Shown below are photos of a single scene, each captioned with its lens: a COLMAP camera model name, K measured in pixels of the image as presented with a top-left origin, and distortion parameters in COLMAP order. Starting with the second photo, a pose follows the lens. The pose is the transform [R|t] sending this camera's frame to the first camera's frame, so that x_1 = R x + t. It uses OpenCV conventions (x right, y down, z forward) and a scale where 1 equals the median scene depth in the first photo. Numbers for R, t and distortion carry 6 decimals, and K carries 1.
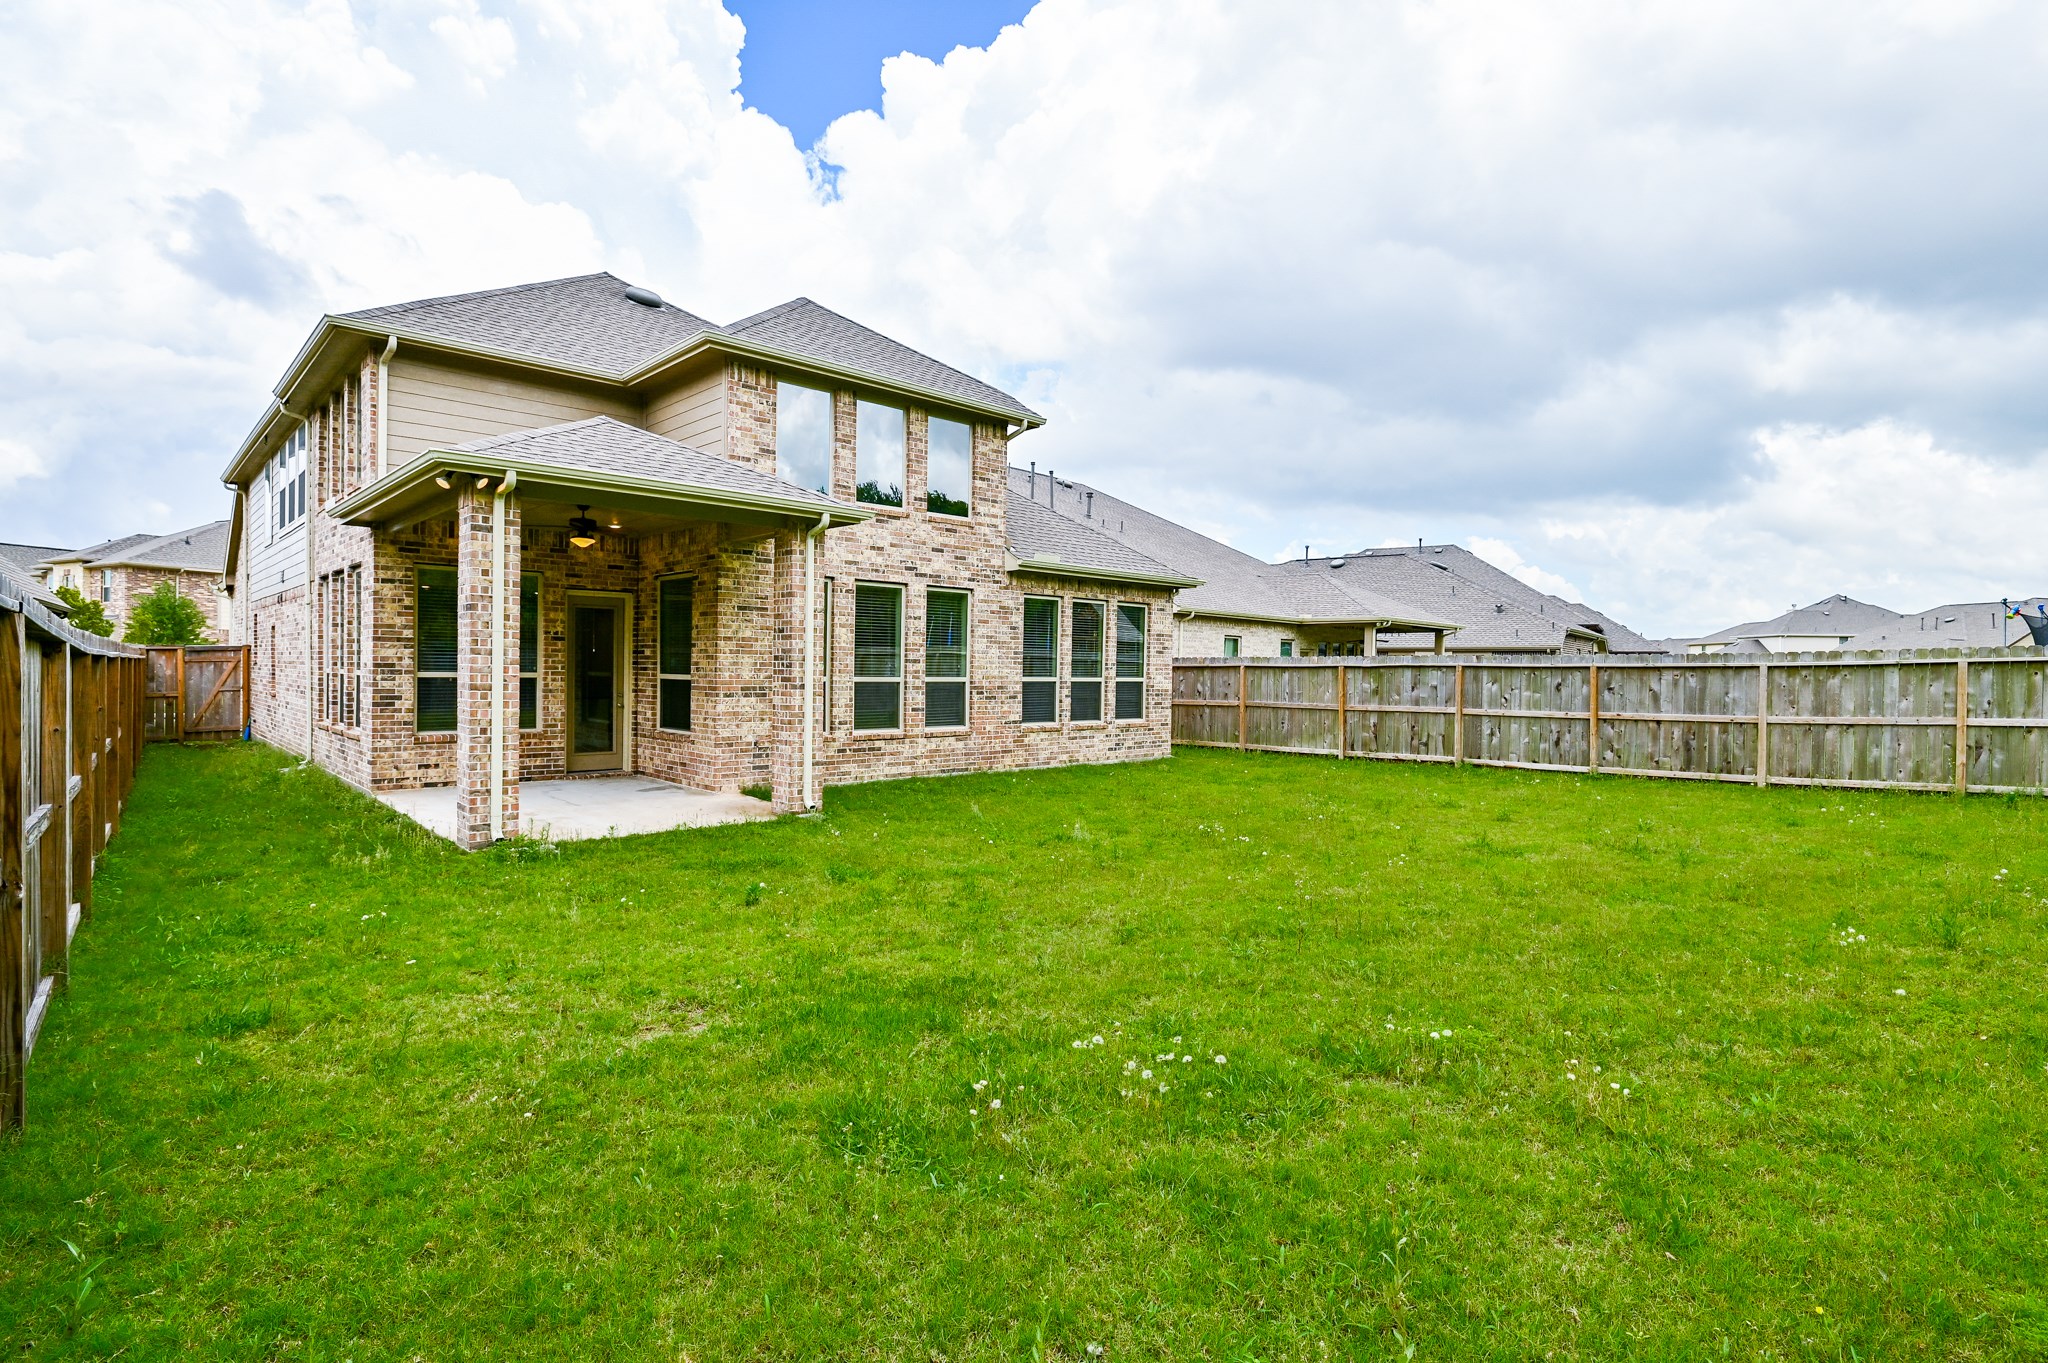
lens RADIAL K [[999.0, 0, 1025.0], [0, 999.0, 677.0], [0, 0, 1]] dist [-0.010731, -0.002576]
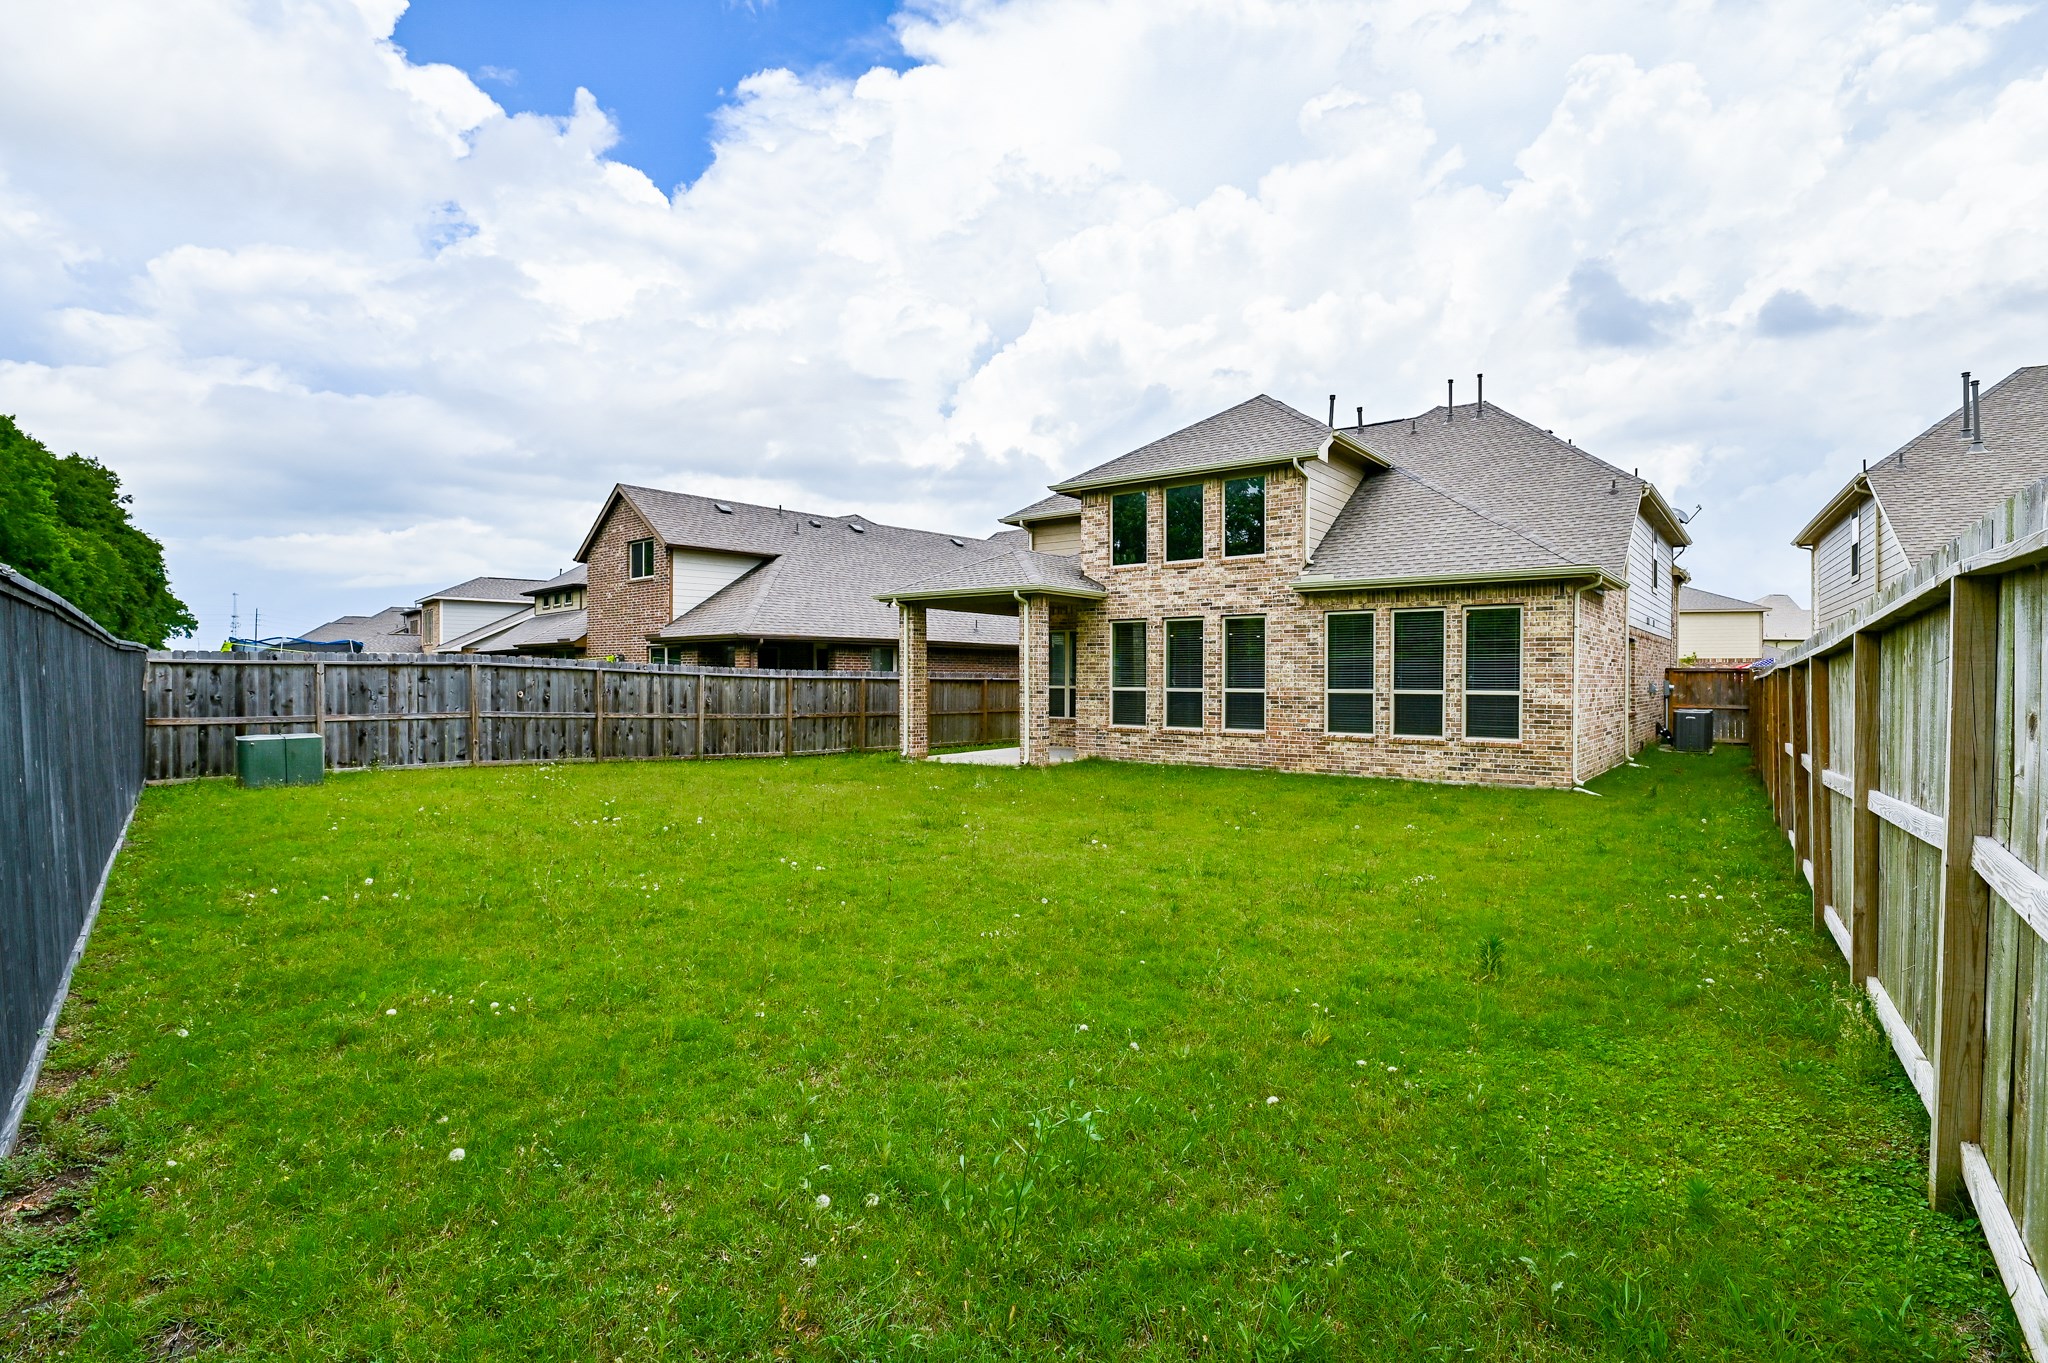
lens RADIAL K [[999.0, 0, 1026.4], [0, 999.0, 686.0], [0, 0, 1]] dist [-0.010731, -0.002576]
pose [[0.150103, -0.004891, -0.988658, 1.057452], [-0.010340, 0.999925, -0.006517, 0.007527], [0.988616, 0.011201, 0.150041, 0.540143]]
